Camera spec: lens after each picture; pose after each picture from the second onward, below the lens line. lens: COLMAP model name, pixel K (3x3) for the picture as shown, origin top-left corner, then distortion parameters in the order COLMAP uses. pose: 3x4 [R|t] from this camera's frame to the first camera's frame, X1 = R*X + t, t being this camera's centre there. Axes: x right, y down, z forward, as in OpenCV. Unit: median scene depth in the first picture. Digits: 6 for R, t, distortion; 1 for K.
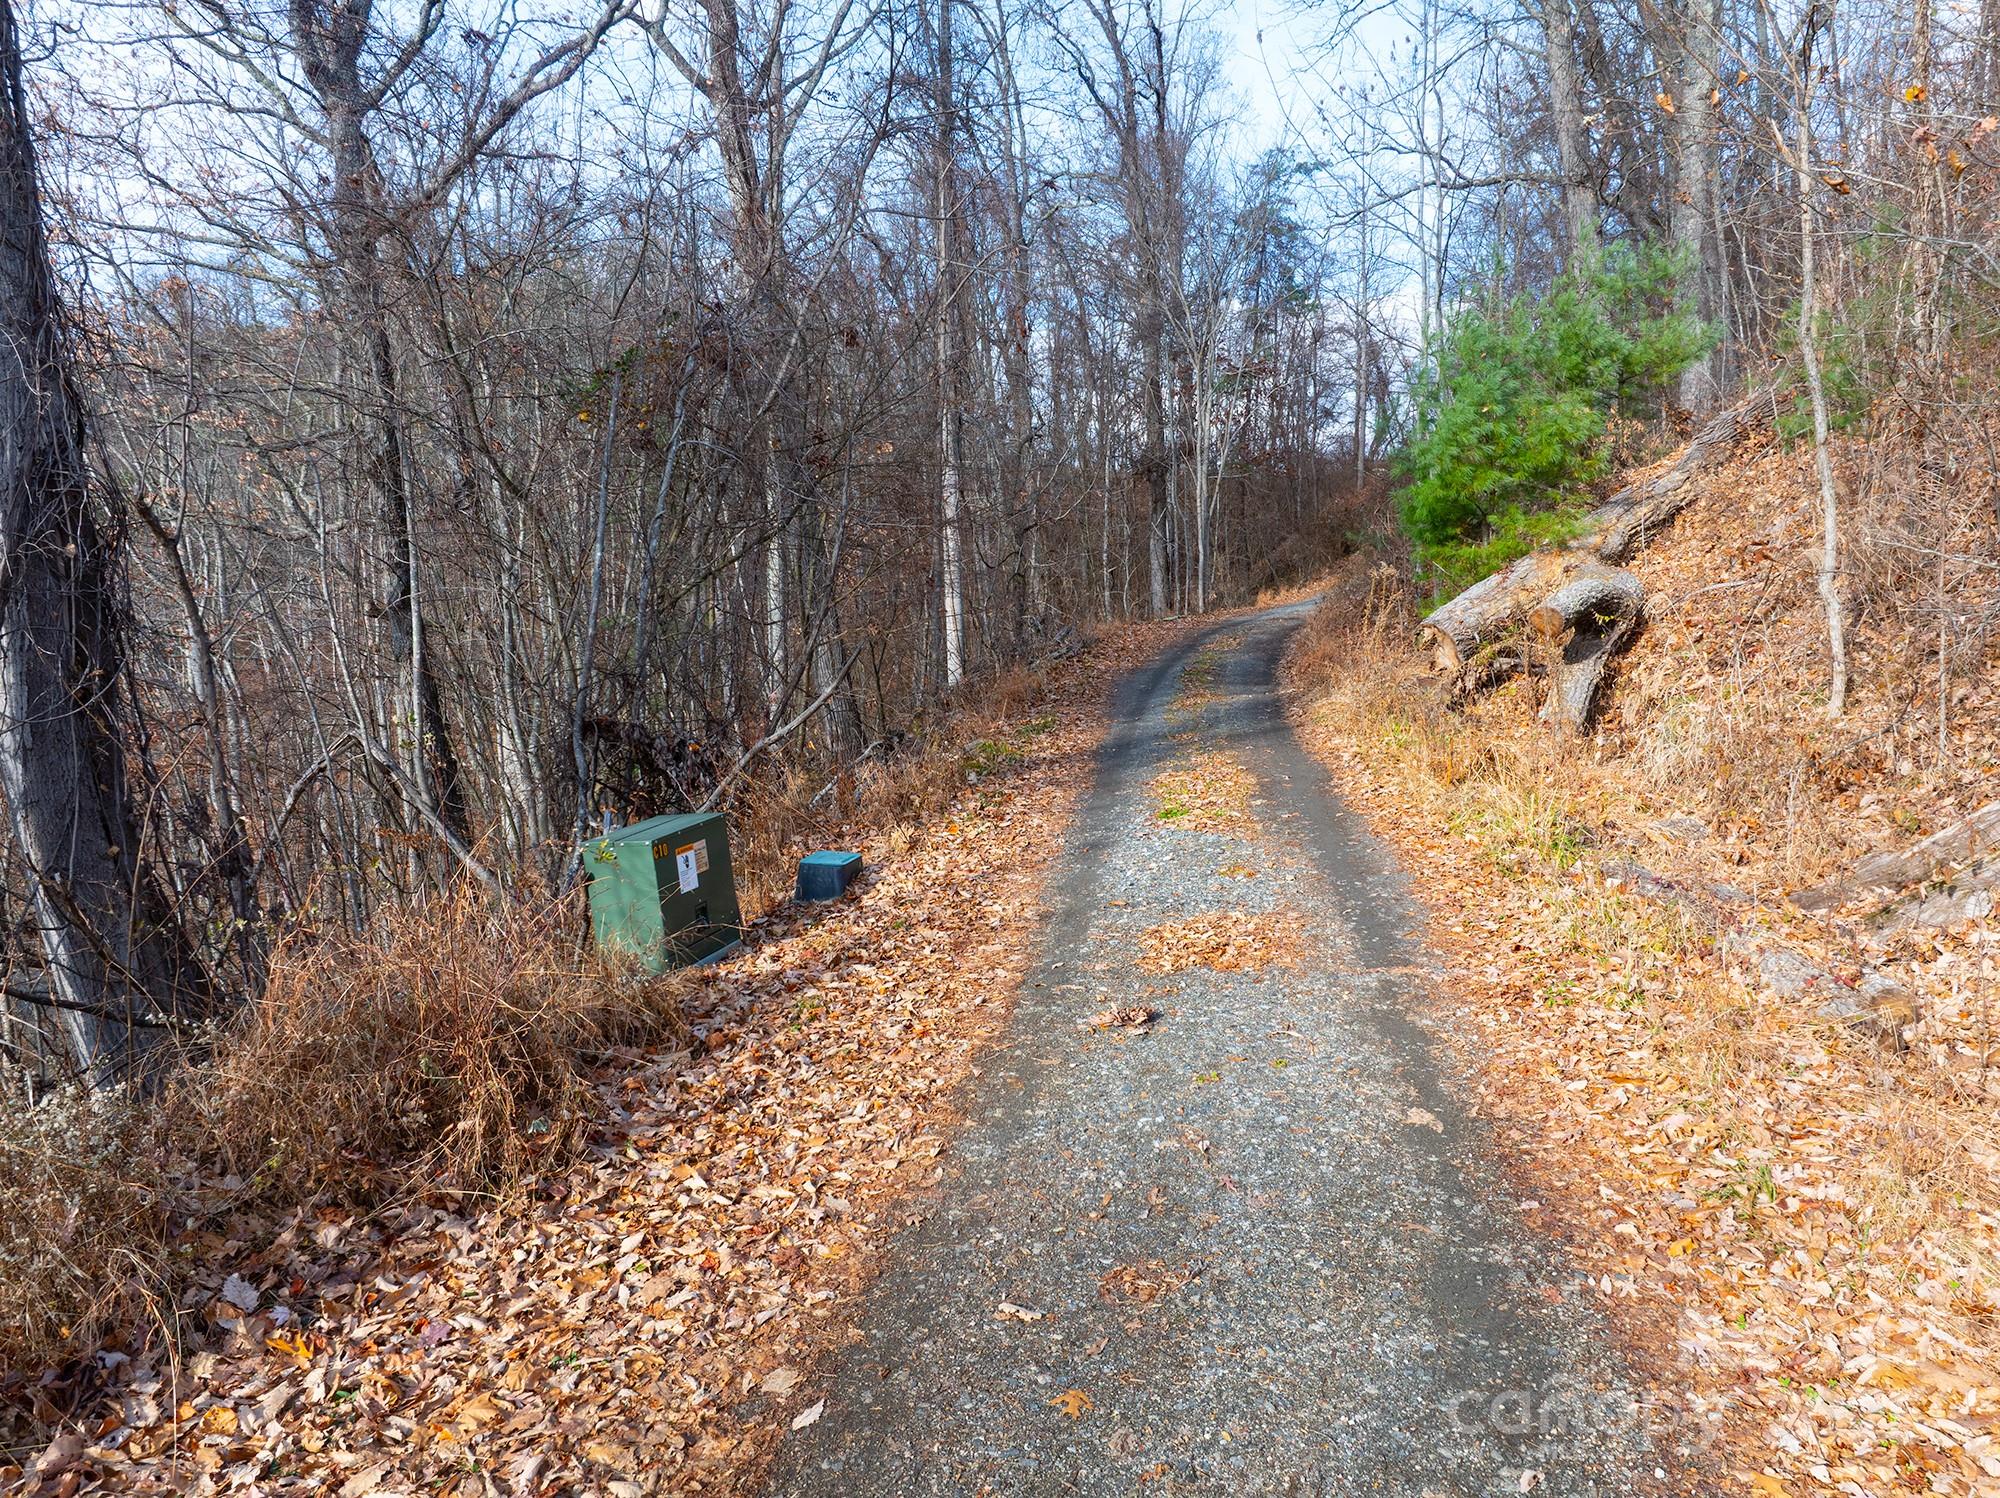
lens RADIAL K [[1407.4, 0, 998.1], [0, 1407.4, 753.5], [0, 0, 1]] dist [-0.049546, 0.017354]
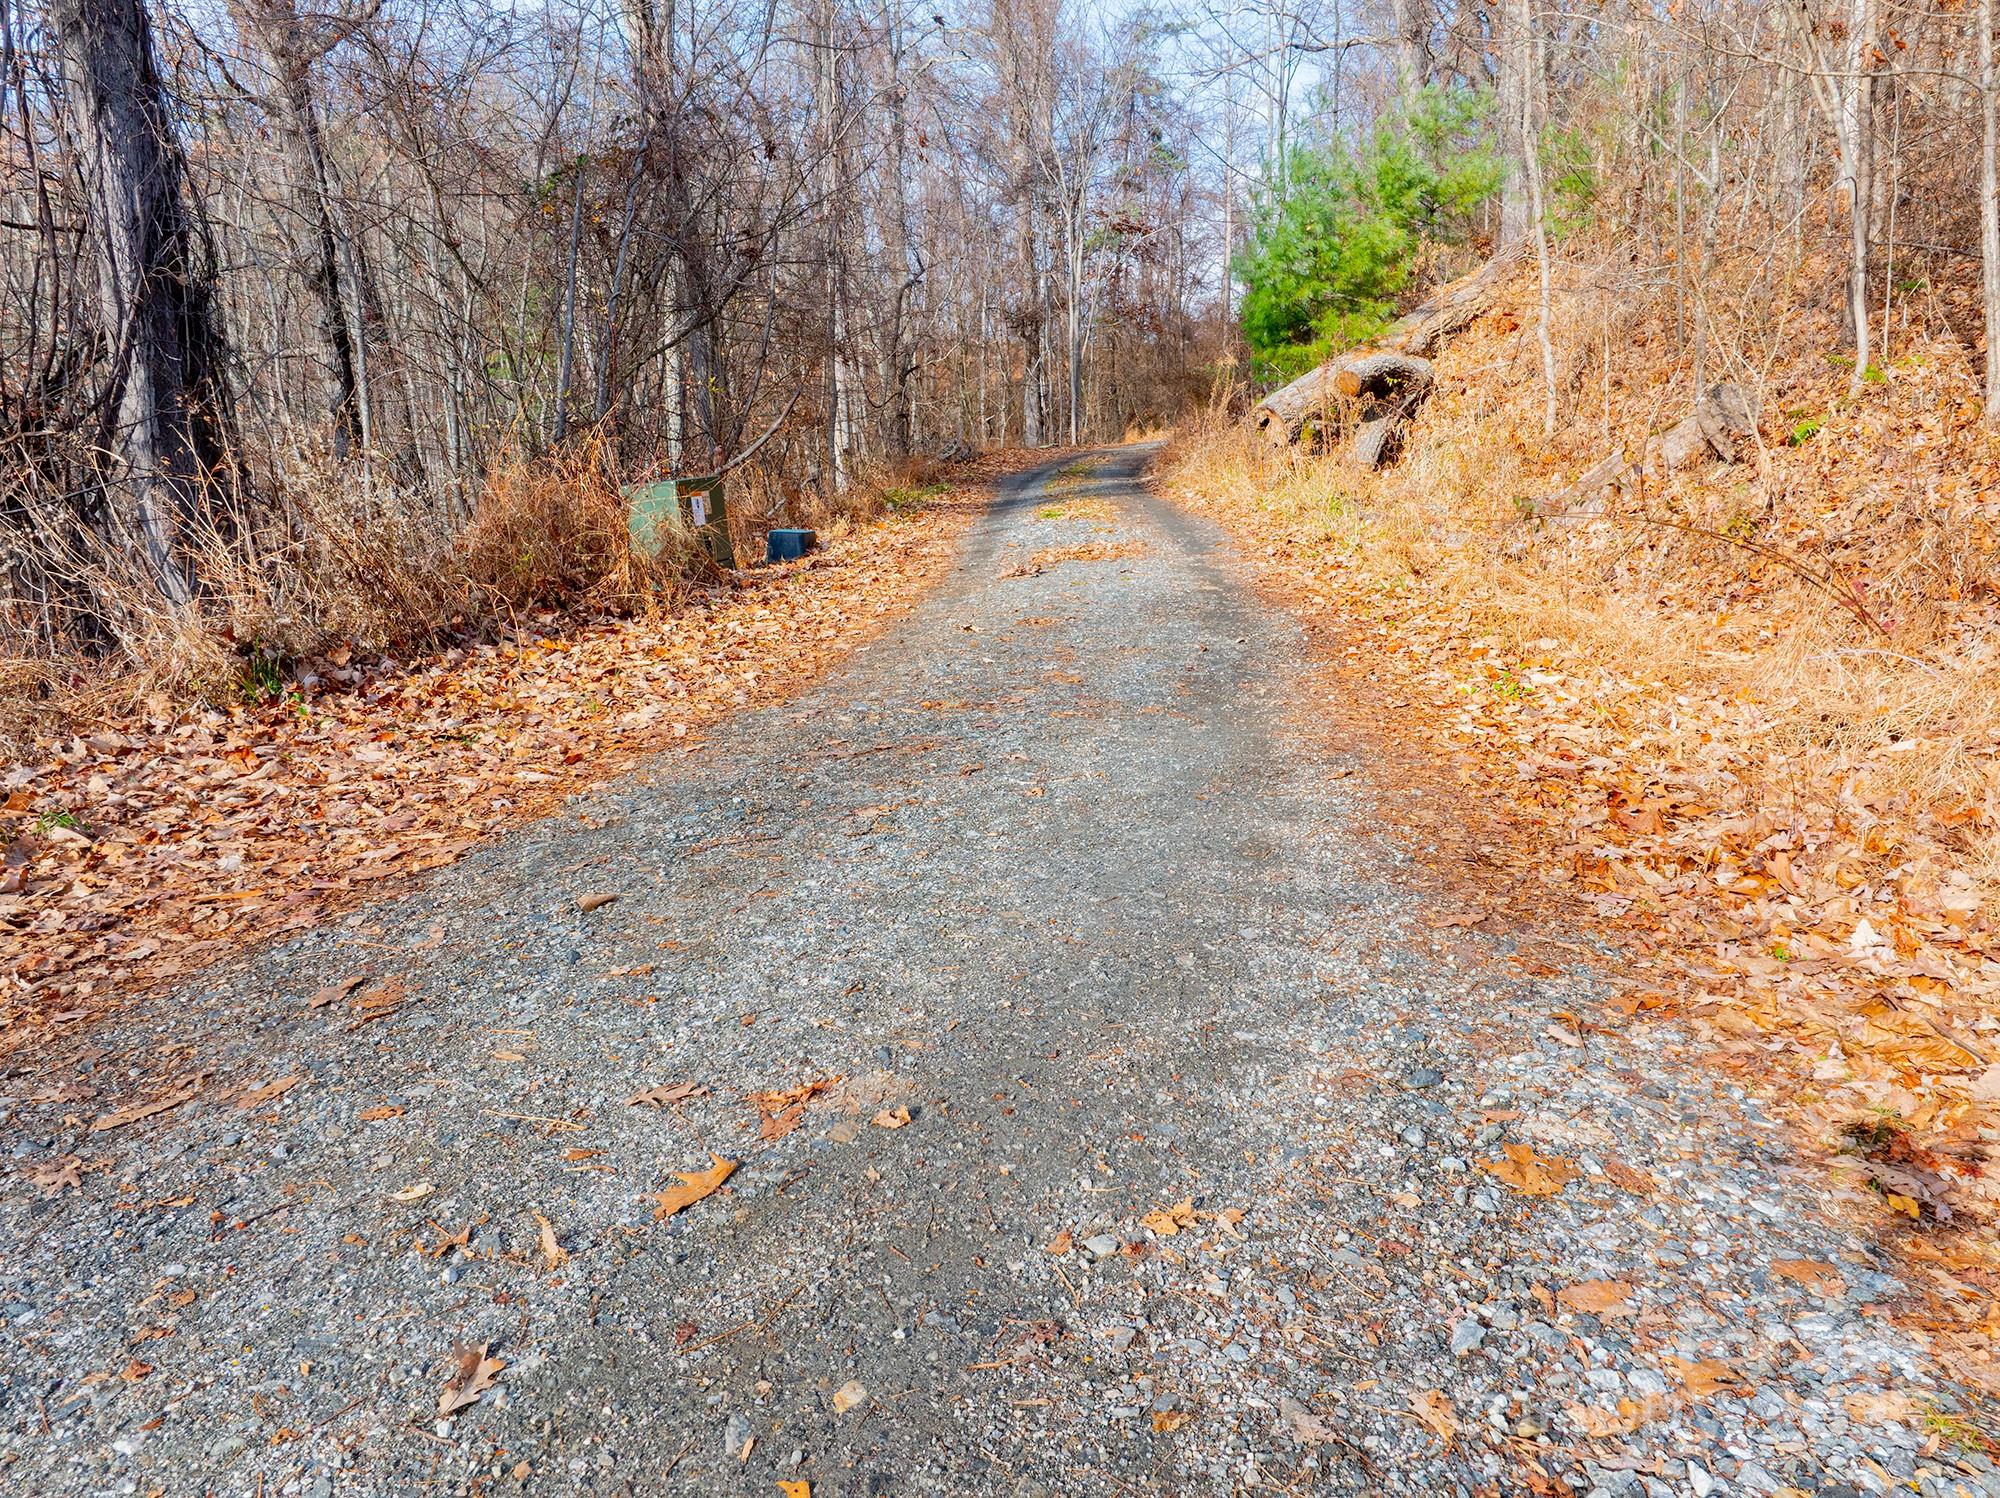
lens RADIAL K [[1407.4, 0, 1003.3], [0, 1407.4, 745.2], [0, 0, 1]] dist [-0.049546, 0.017354]
pose [[0.995681, -0.017983, 0.091081, -0.018478], [0.010790, 0.996827, 0.078861, 0.069021], [-0.092210, -0.077538, 0.992716, -0.131056]]
